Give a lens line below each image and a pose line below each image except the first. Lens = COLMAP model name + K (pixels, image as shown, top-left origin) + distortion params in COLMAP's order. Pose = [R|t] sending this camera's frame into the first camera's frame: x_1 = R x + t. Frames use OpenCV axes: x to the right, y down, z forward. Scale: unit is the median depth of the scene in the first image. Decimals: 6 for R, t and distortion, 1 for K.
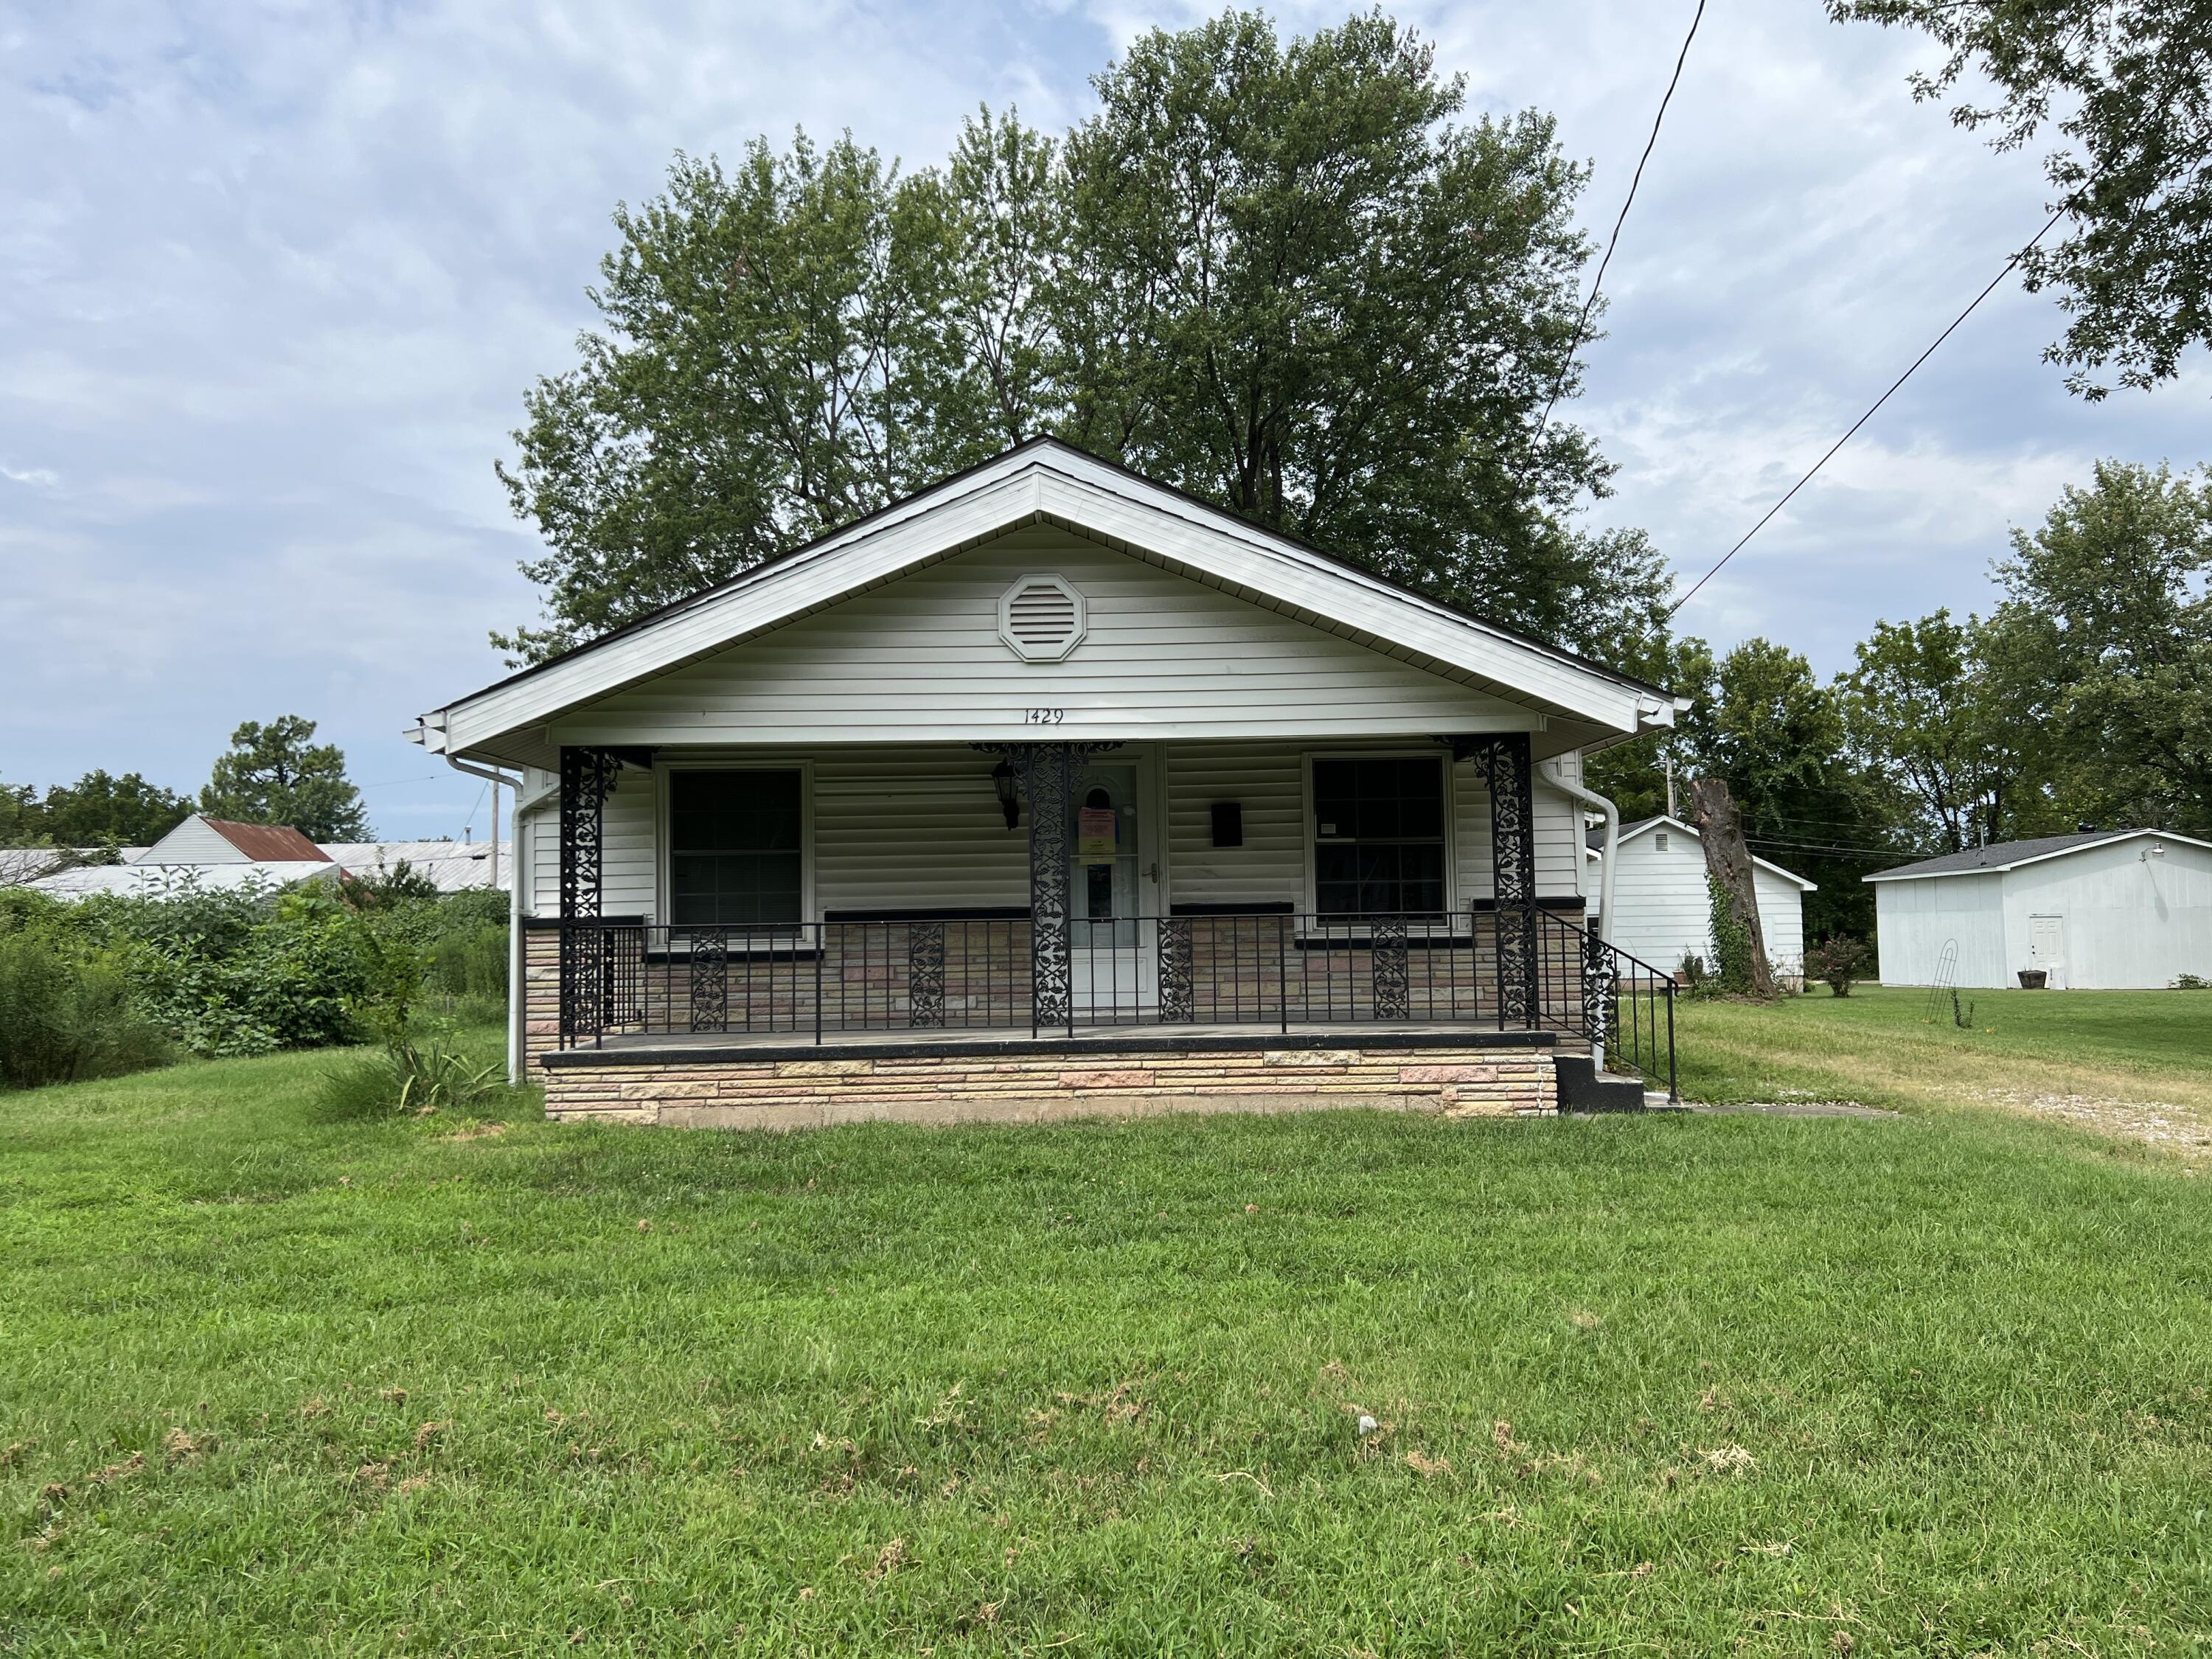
lens RADIAL K [[1673.6, 0, 1106.0], [0, 1673.6, 829.5], [0, 0, 1]] dist [0.188857, -0.274057]
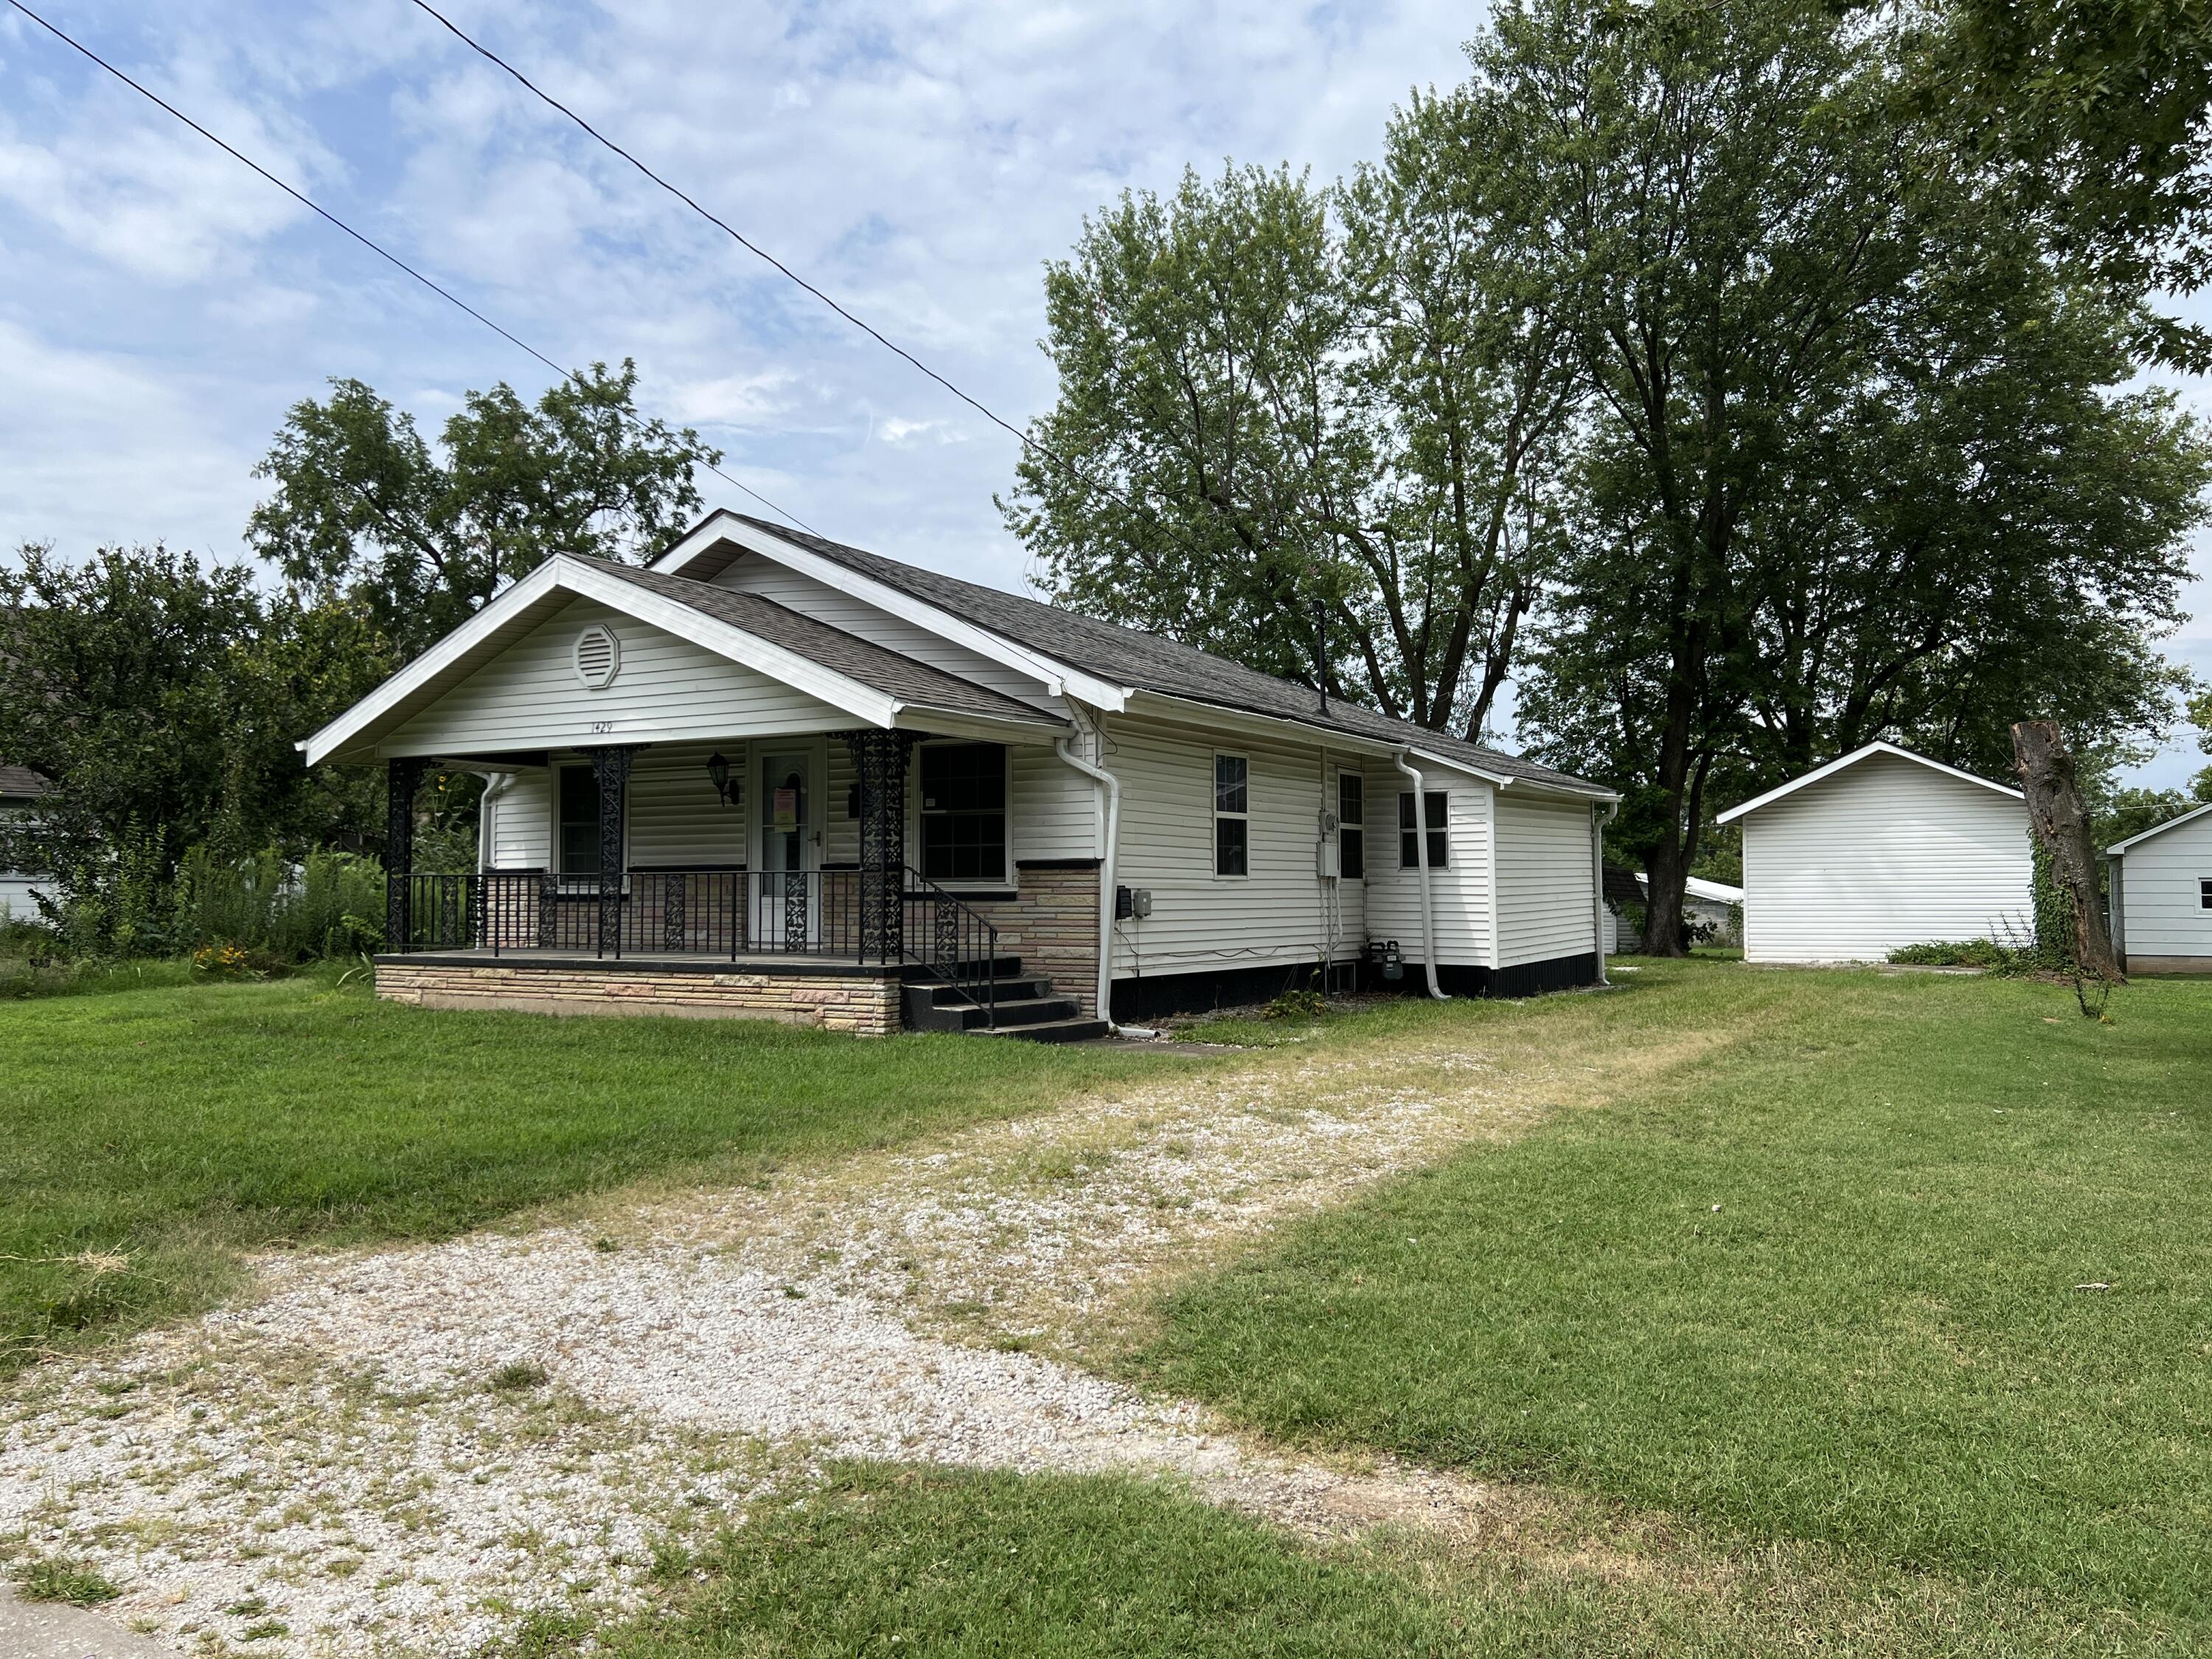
lens RADIAL K [[1673.6, 0, 1106.0], [0, 1673.6, 829.5], [0, 0, 1]] dist [0.188857, -0.274057]
pose [[0.835947, -0.002647, -0.548803, 1.082390], [0.018059, 0.999580, 0.022685, -0.007617], [0.548513, -0.028874, 0.835644, 0.050777]]
